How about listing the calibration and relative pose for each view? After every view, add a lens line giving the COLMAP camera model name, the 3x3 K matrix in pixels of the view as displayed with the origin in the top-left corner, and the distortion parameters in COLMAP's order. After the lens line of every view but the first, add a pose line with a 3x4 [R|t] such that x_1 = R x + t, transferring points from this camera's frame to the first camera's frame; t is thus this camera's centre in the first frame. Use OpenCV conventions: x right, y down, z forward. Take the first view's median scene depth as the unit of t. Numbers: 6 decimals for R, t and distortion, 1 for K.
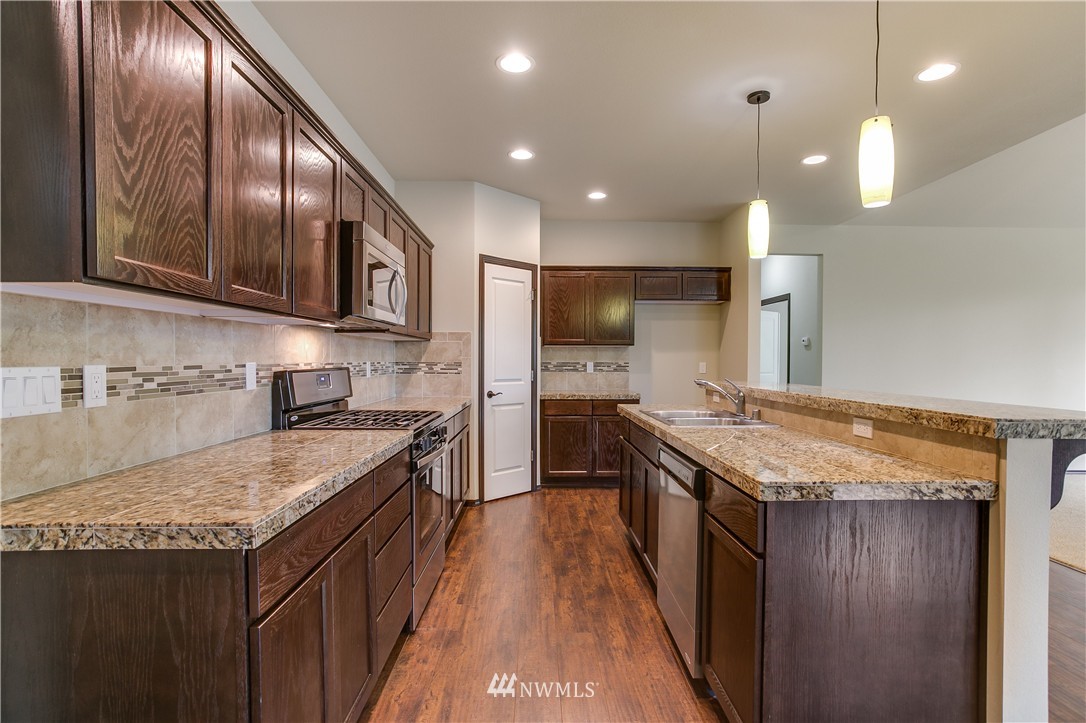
lens RADIAL K [[521.0, 0, 544.0], [0, 521.0, 370.2], [0, 0, 1]] dist [-0.018035, 0.006332]
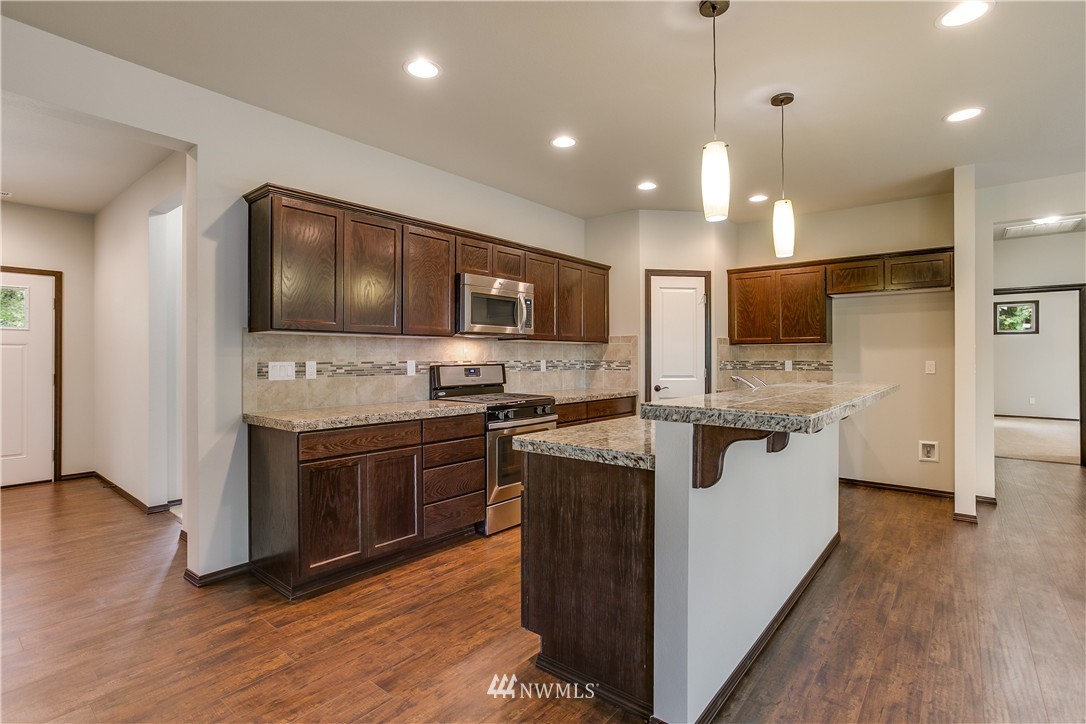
lens RADIAL K [[521.0, 0, 562.5], [0, 521.0, 356.3], [0, 0, 1]] dist [-0.018035, 0.006332]
pose [[0.773955, -0.006428, -0.633209, 0.924762], [-0.009797, 0.999707, -0.022124, 0.005463], [0.633165, 0.023326, 0.773665, -0.064377]]
